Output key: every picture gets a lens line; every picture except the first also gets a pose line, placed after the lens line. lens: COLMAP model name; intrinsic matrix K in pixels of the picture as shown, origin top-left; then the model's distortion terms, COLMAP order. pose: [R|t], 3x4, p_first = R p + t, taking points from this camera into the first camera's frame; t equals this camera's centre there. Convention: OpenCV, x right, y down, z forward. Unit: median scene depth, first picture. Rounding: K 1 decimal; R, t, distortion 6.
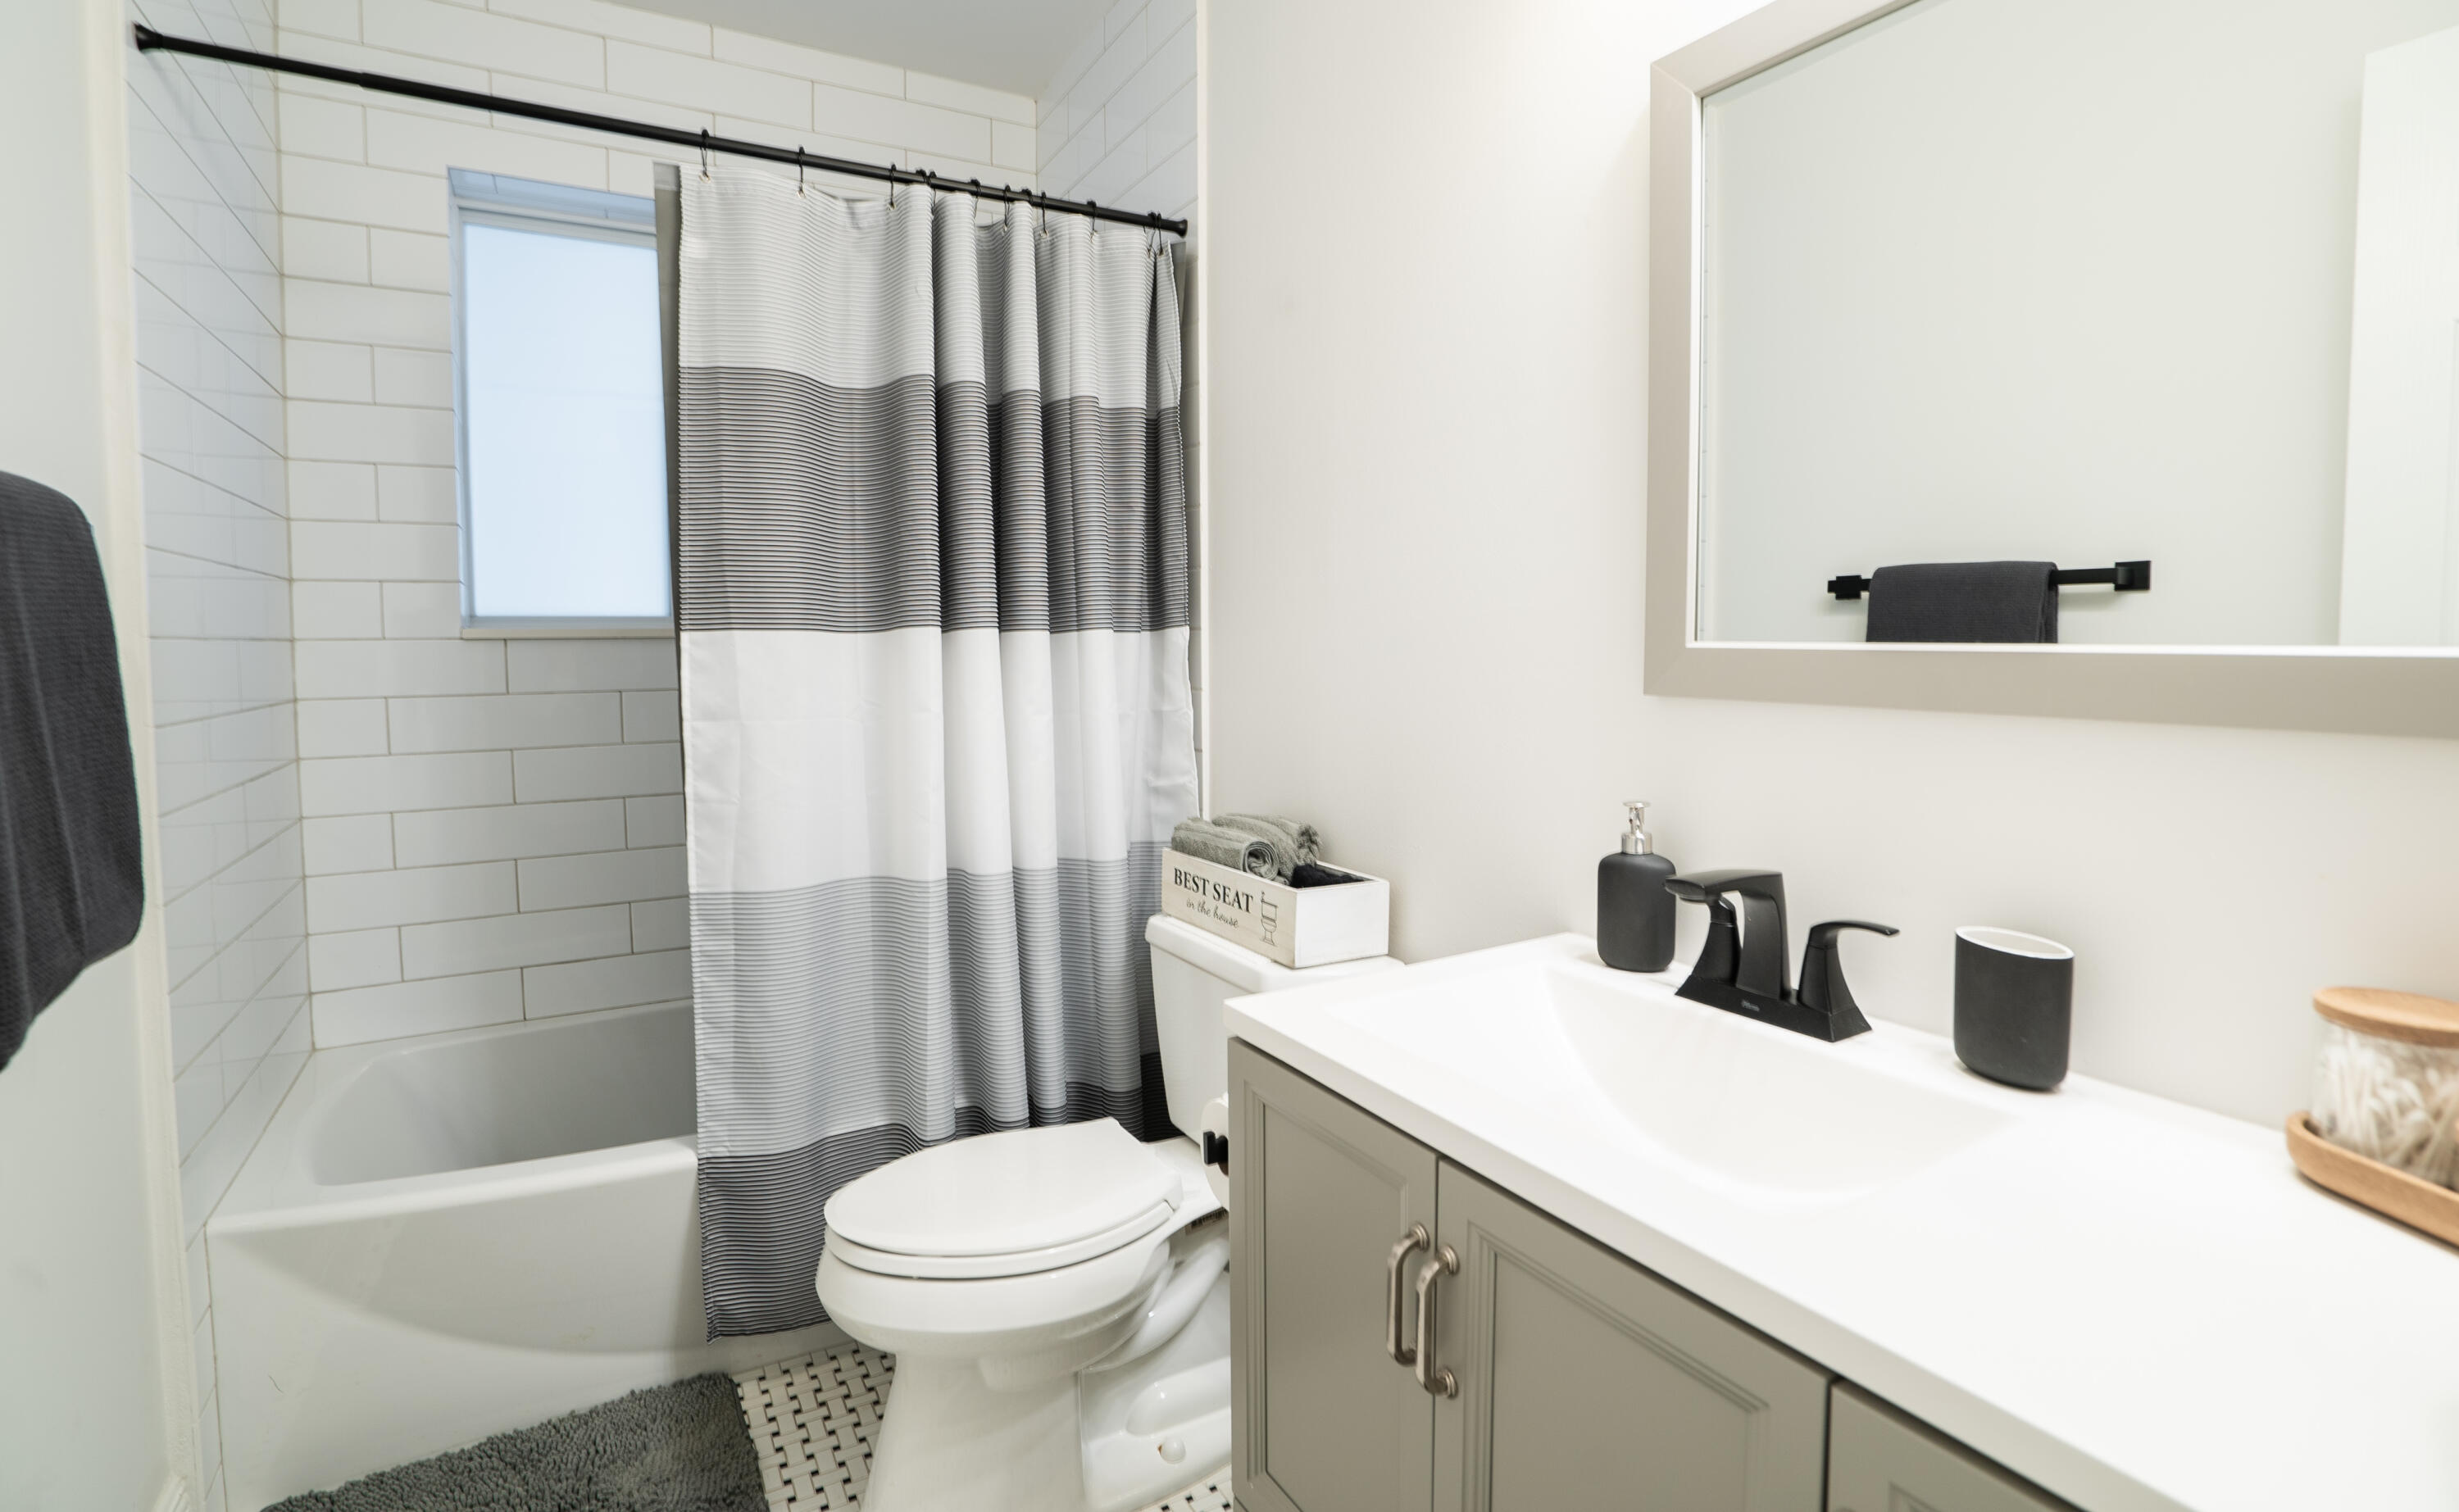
lens RADIAL K [[1159.4, 0, 1228.4], [0, 1159.4, 706.1], [0, 0, 1]] dist [-0.049366, 0.018894]
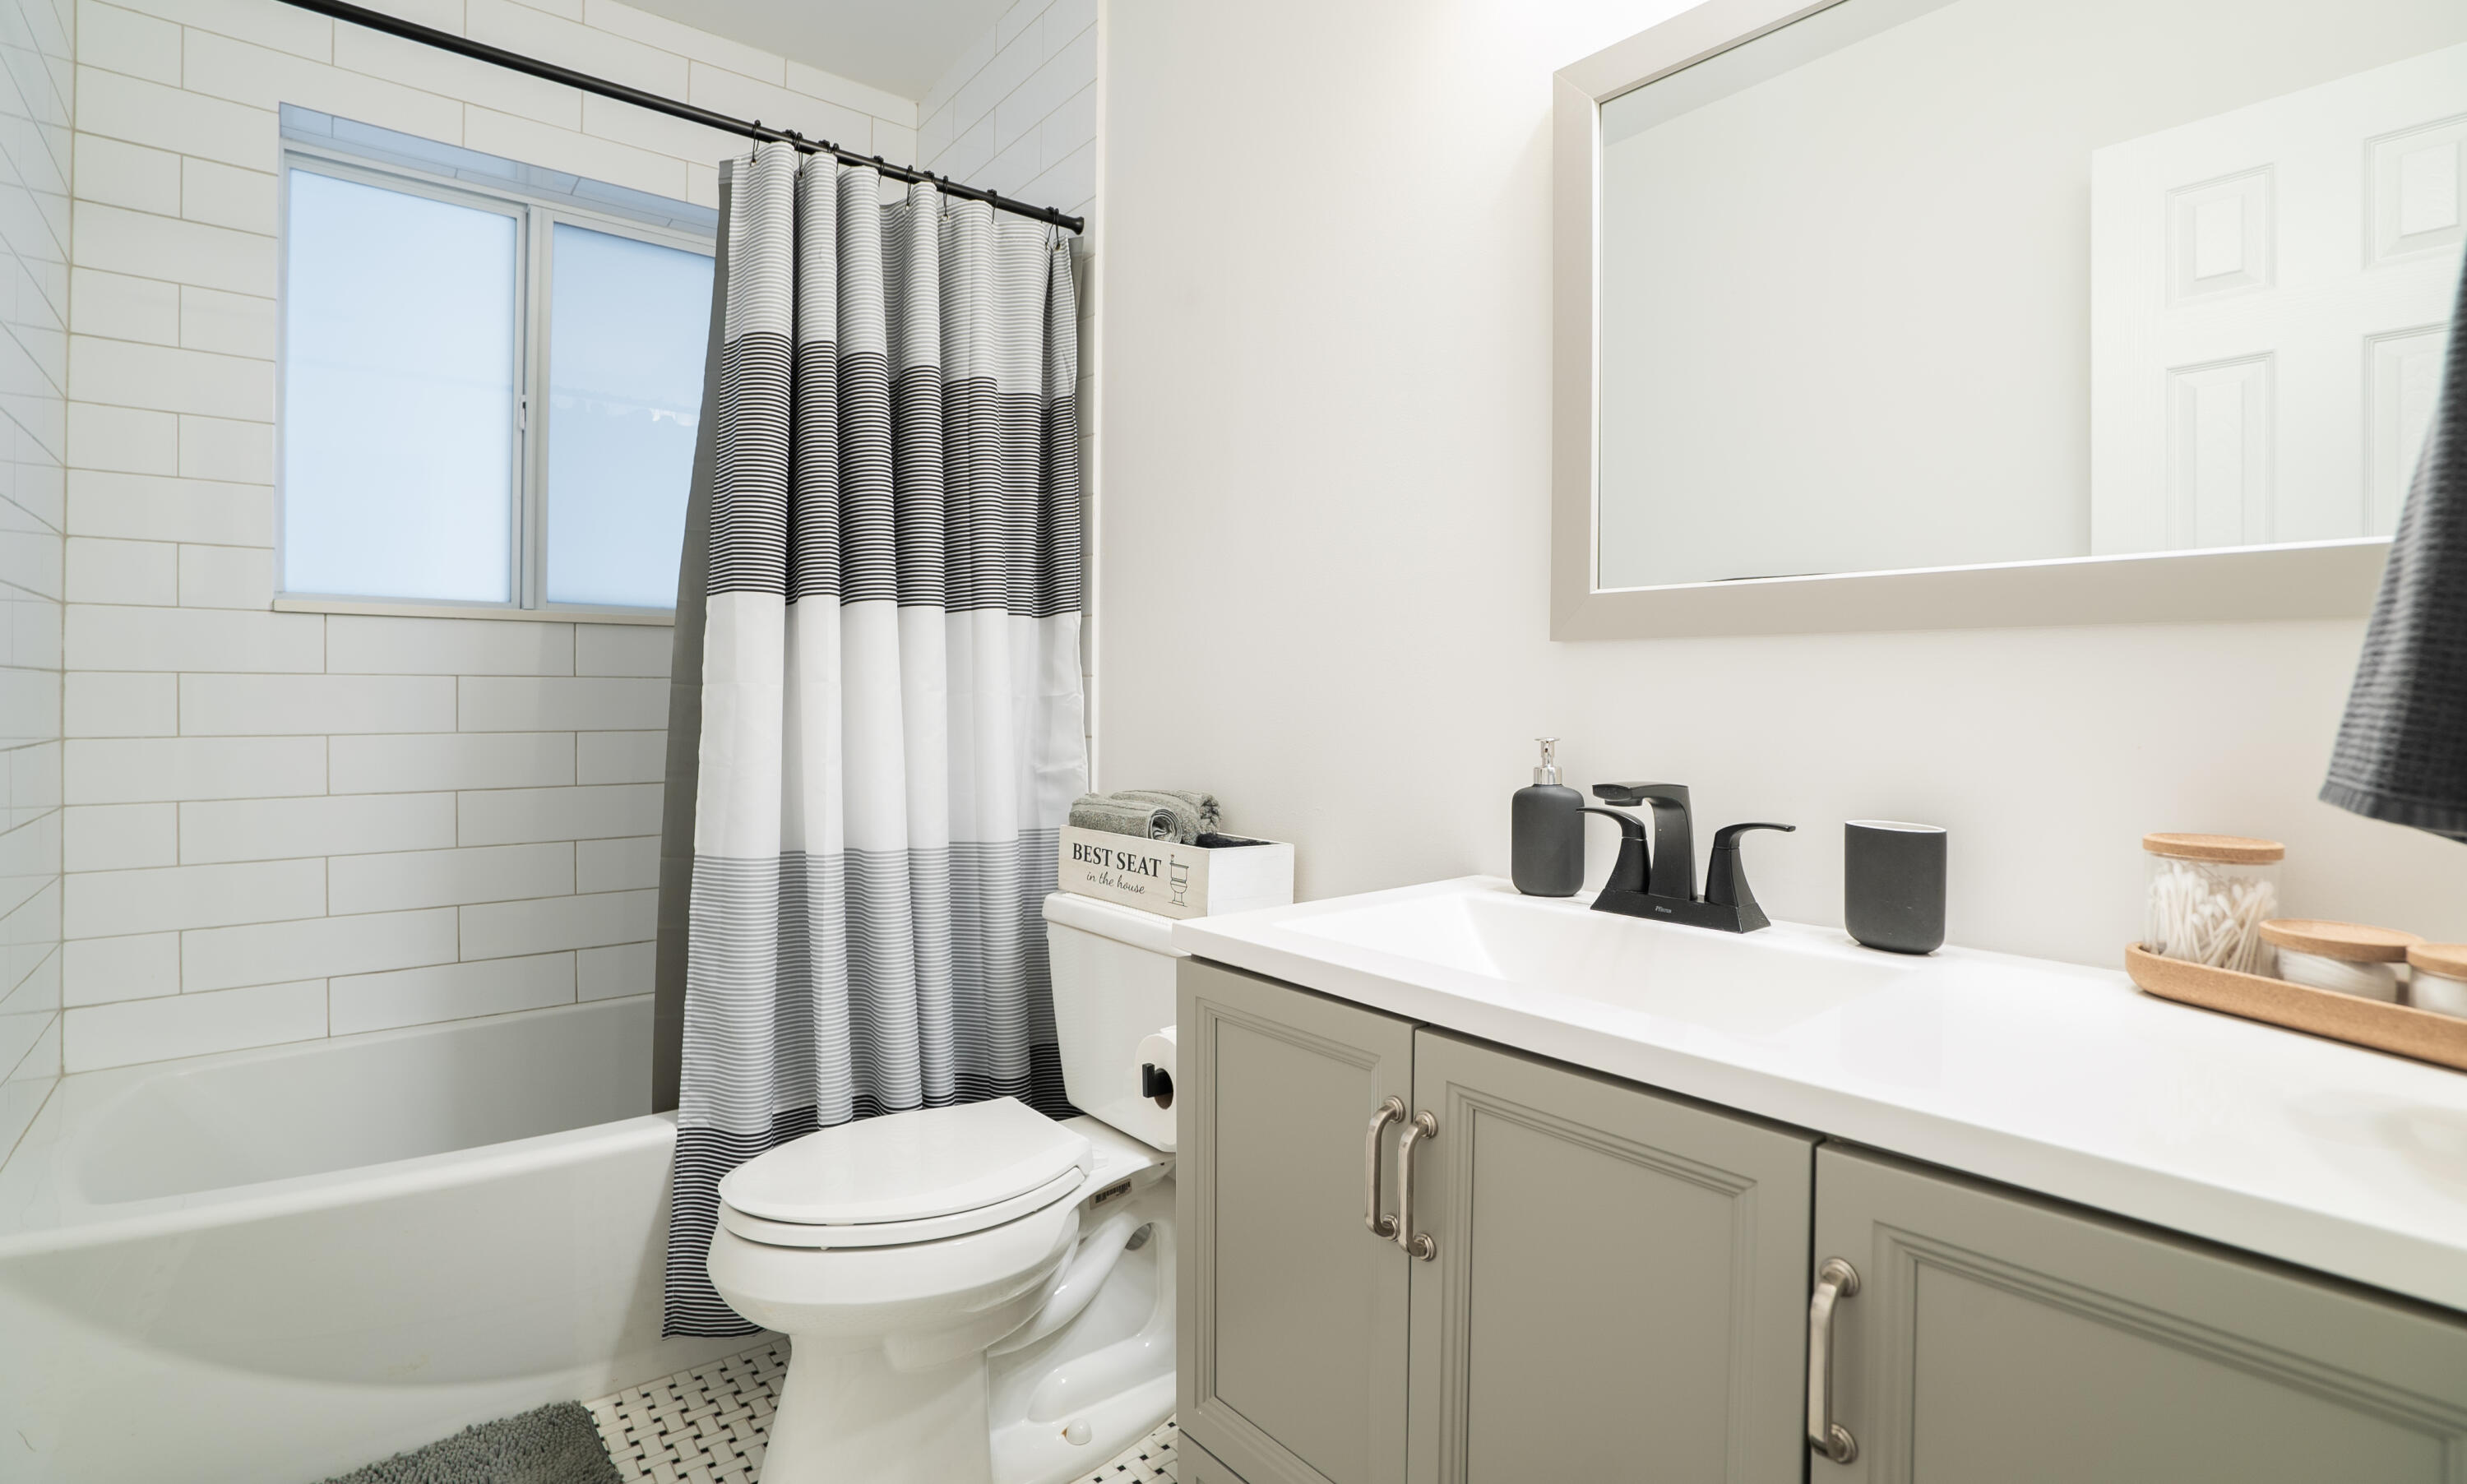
lens RADIAL K [[1163.6, 0, 1230.9], [0, 1163.6, 707.4], [0, 0, 1]] dist [-0.051289, 0.020575]
pose [[0.986965, 0.010707, 0.160577, -0.079509], [-0.002260, 0.998608, -0.052696, 0.080431], [-0.160917, 0.051647, 0.985616, -0.015455]]
